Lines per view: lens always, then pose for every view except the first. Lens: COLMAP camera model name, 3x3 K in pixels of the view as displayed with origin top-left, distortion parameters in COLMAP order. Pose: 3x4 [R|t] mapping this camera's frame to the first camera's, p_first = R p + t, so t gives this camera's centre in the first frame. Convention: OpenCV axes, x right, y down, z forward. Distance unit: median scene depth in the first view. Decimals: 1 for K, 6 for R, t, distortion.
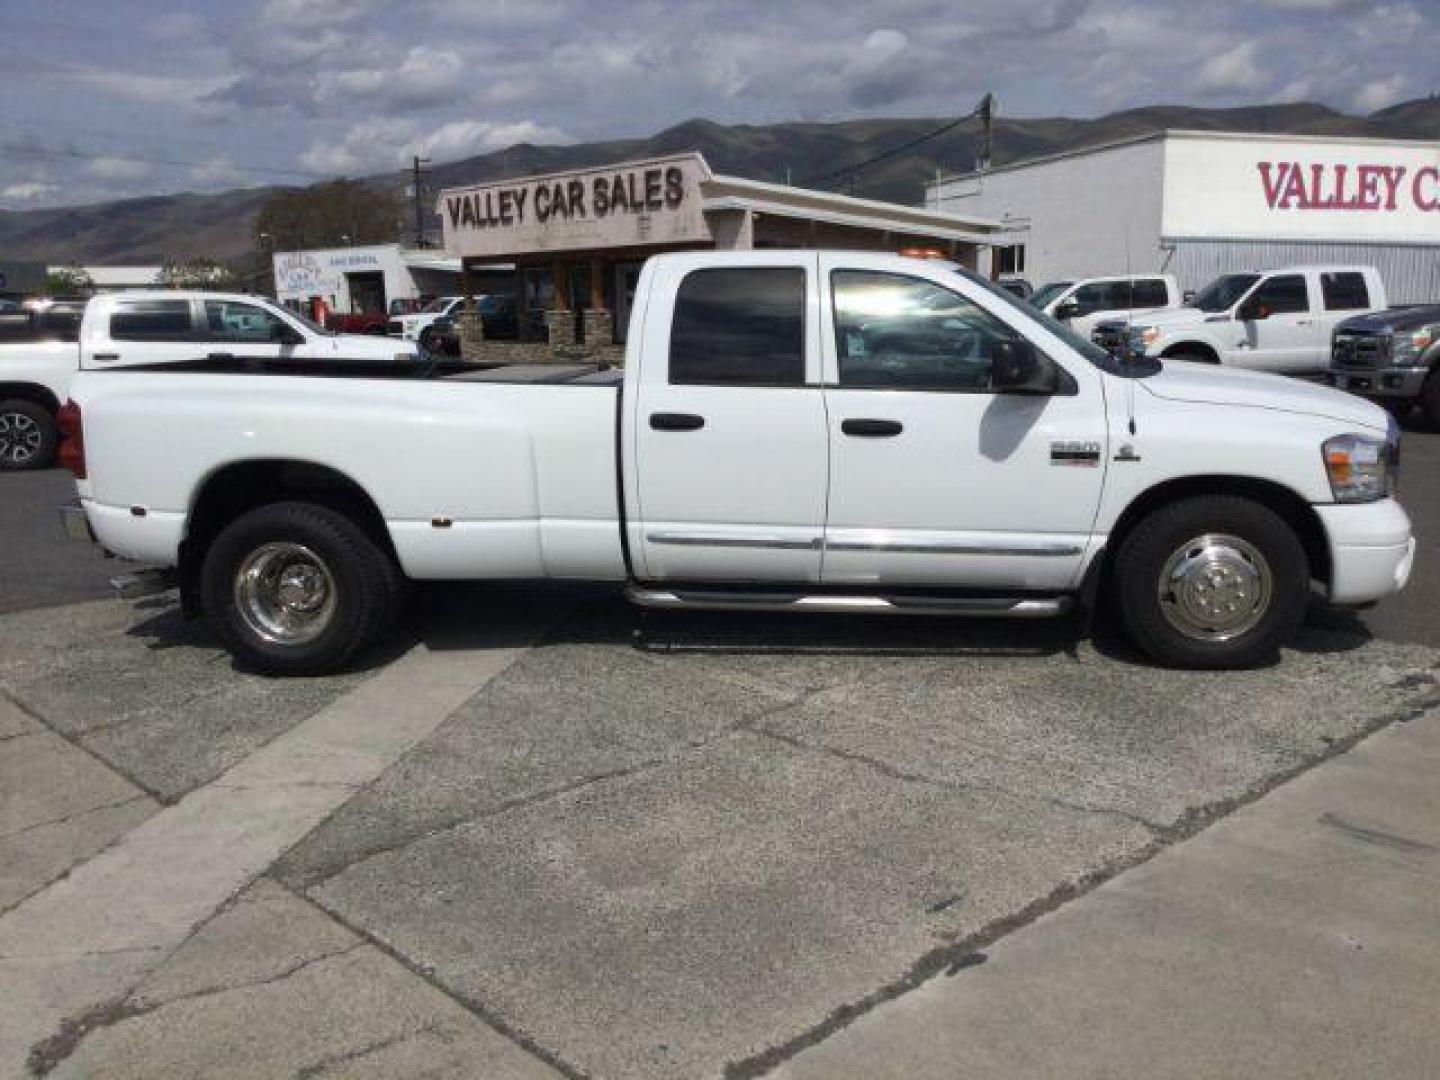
lens RADIAL K [[1305.9, 0, 720.0], [0, 1305.9, 540.0], [0, 0, 1]] dist [0.136191, -0.272050]
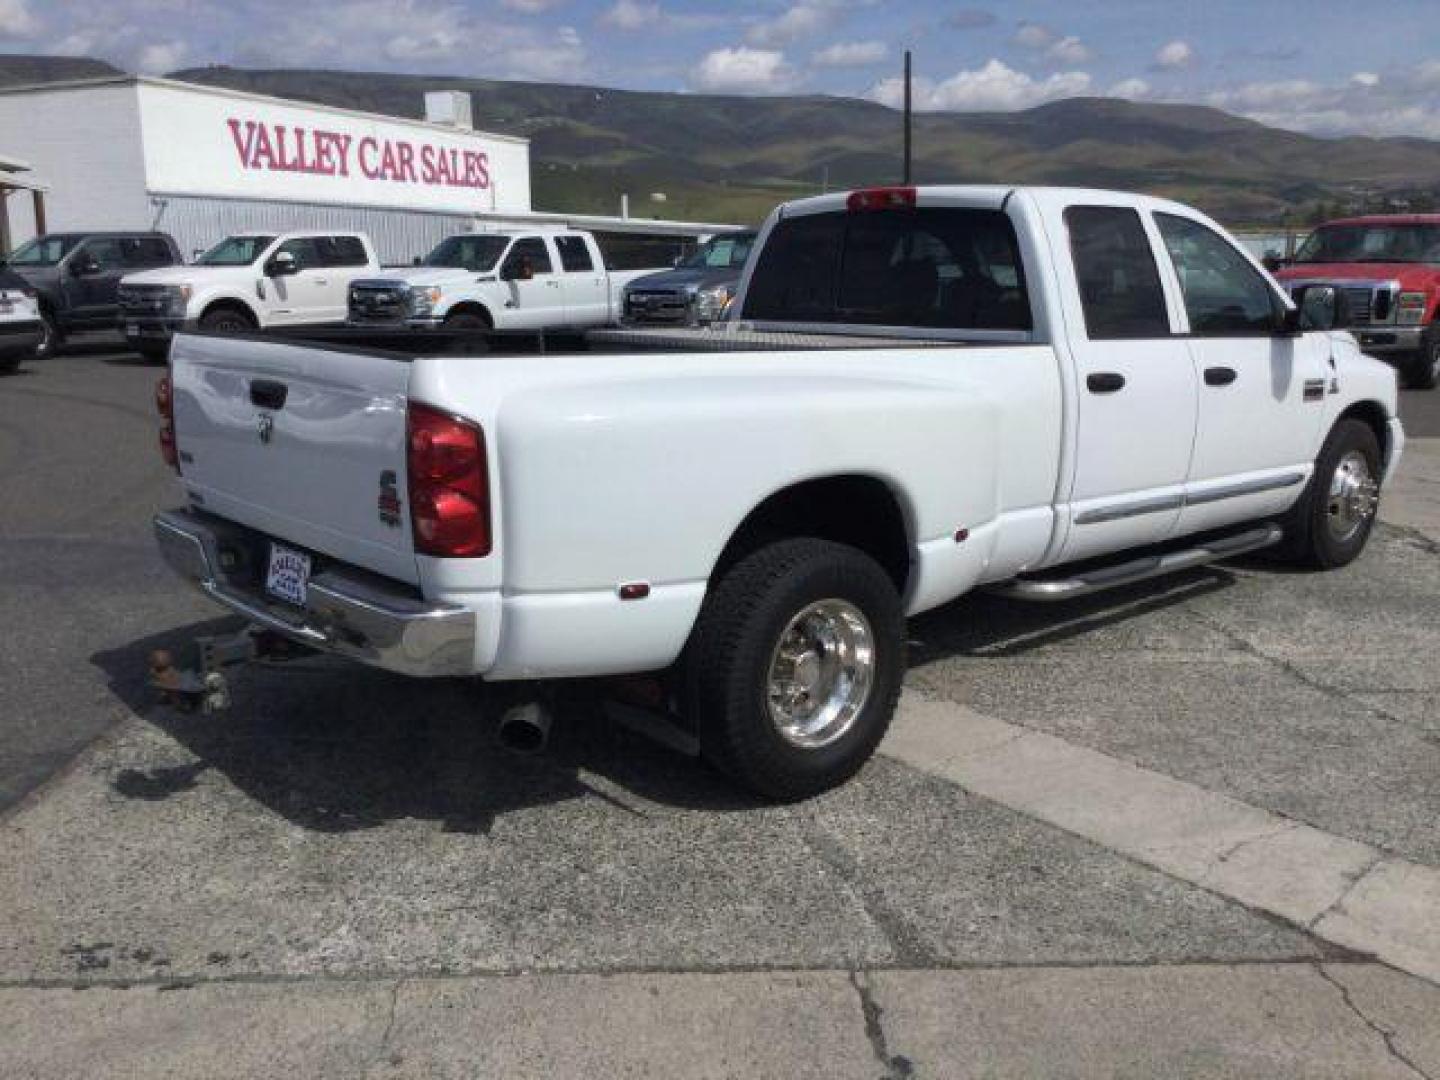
lens RADIAL K [[1305.9, 0, 720.0], [0, 1305.9, 540.0], [0, 0, 1]] dist [0.136191, -0.272050]
pose [[0.669360, -0.143800, 0.728889, -0.139869], [0.123528, 0.988974, 0.081673, -0.014600], [-0.732597, 0.035370, 0.679743, 0.096114]]
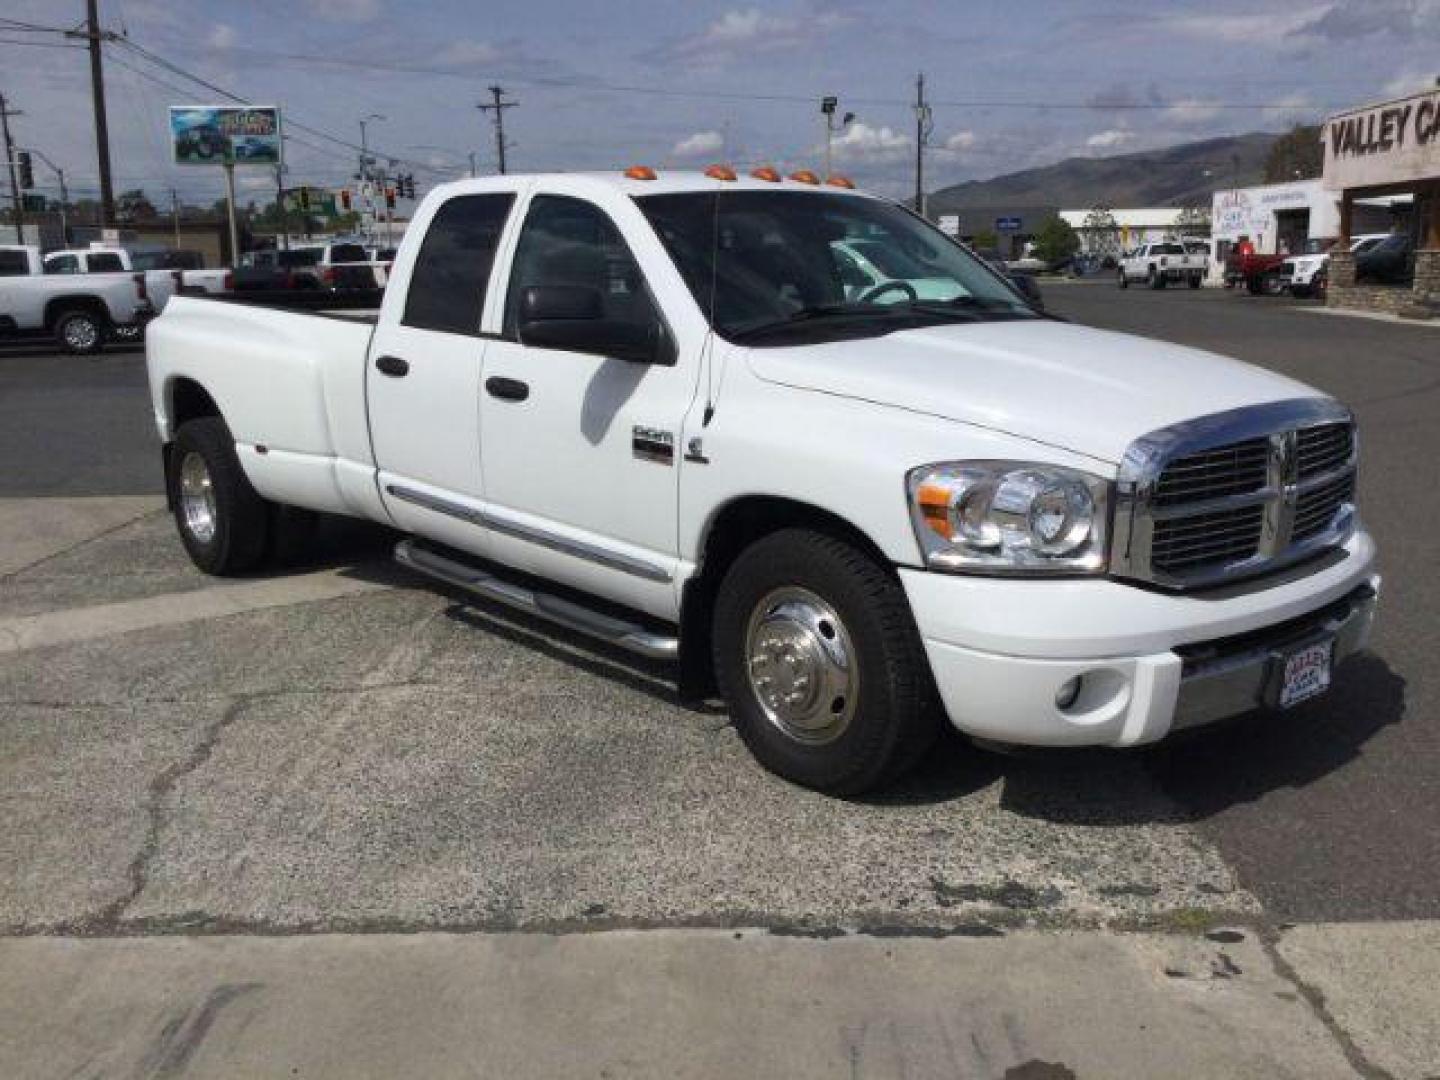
lens RADIAL K [[1306.1, 0, 720.0], [0, 1306.1, 540.0], [0, 0, 1]] dist [0.010400, 0.008158]
pose [[0.738161, 0.151603, -0.657370, 0.122858], [-0.121552, 0.988364, 0.091446, -0.013207], [0.663584, 0.012402, 0.747999, 0.075517]]
